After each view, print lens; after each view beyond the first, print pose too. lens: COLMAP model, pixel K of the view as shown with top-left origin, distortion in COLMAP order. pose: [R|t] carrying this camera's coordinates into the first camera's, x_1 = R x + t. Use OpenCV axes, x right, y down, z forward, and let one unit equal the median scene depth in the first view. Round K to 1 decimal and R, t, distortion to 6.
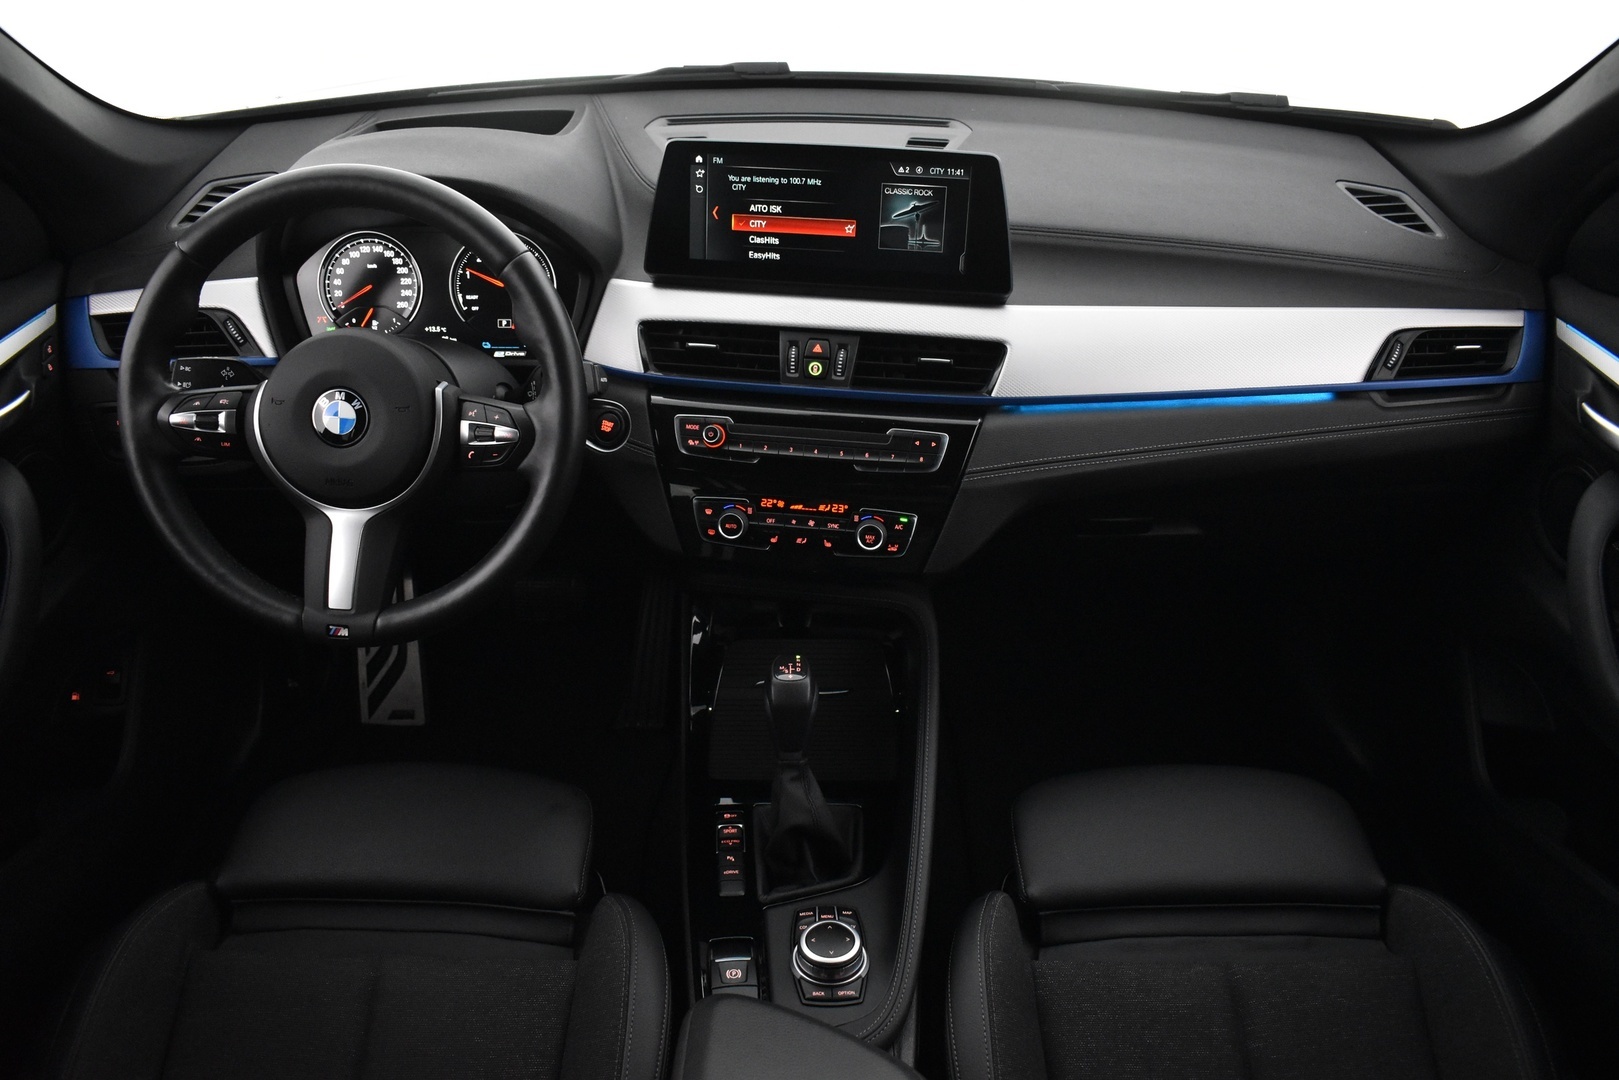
lens RADIAL K [[1250.7, 0, 809.5], [0, 1250.7, 540.0], [0, 0, 1]] dist [-0.102136, 0.004243]
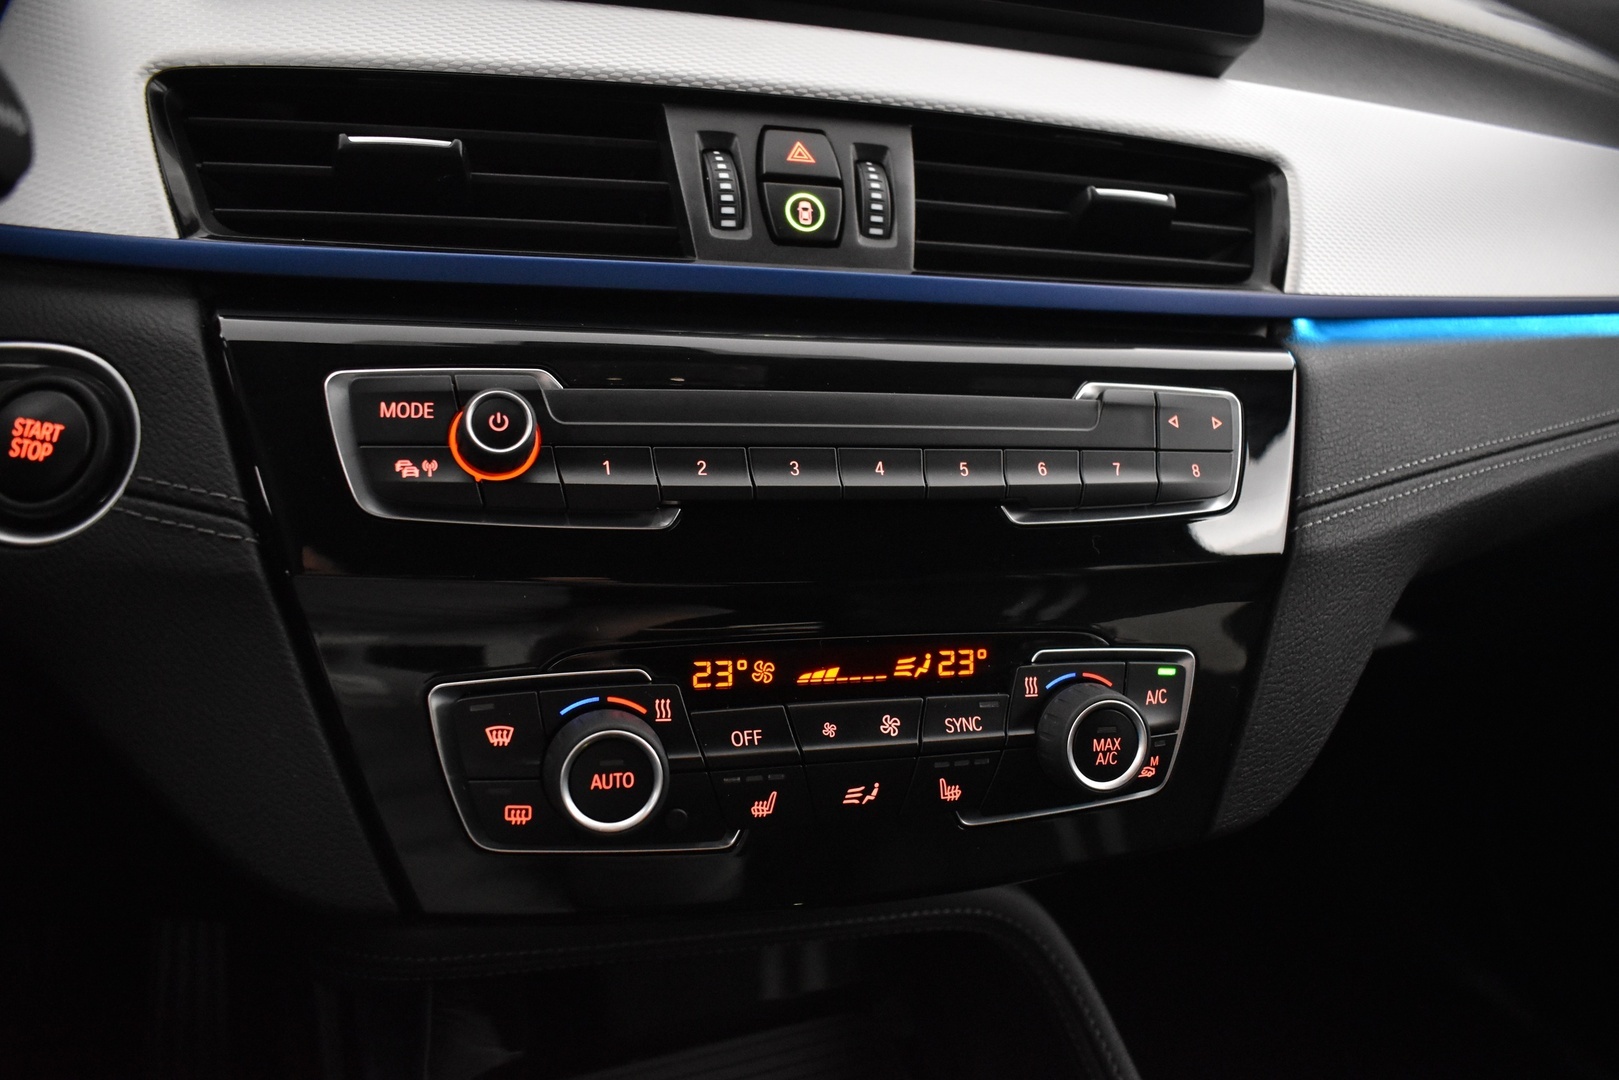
lens RADIAL K [[1250.7, 0, 809.5], [0, 1250.7, 540.0], [0, 0, 1]] dist [-0.102136, 0.004243]
pose [[0.910016, -0.075765, 0.407591, -0.122865], [0.137387, 0.982717, -0.124065, -0.021828], [-0.391147, 0.168899, 0.904697, 0.740631]]
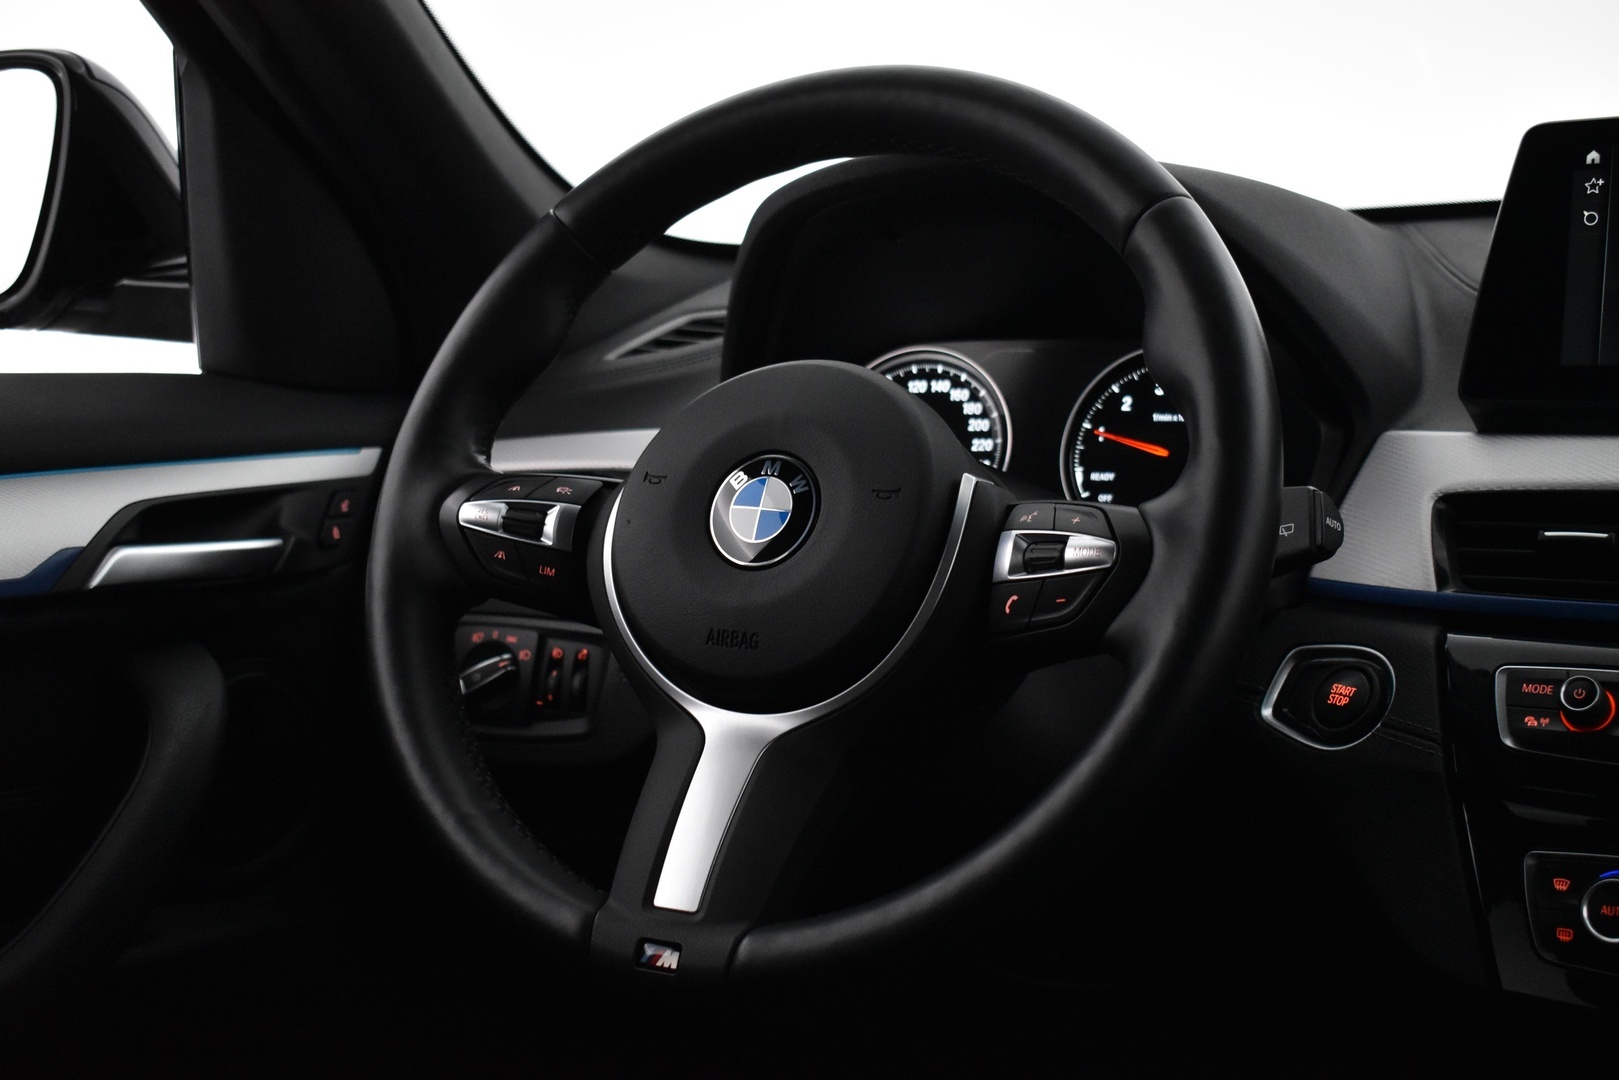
lens RADIAL K [[2174.0, 0, 809.5], [0, 2174.0, 540.0], [0, 0, 1]] dist [-0.048882, -0.019372]
pose [[0.893264, 0.016525, -0.449230, 0.015334], [-0.212843, 0.895759, -0.390275, 0.205196], [0.395952, 0.444234, 0.803666, 0.281127]]
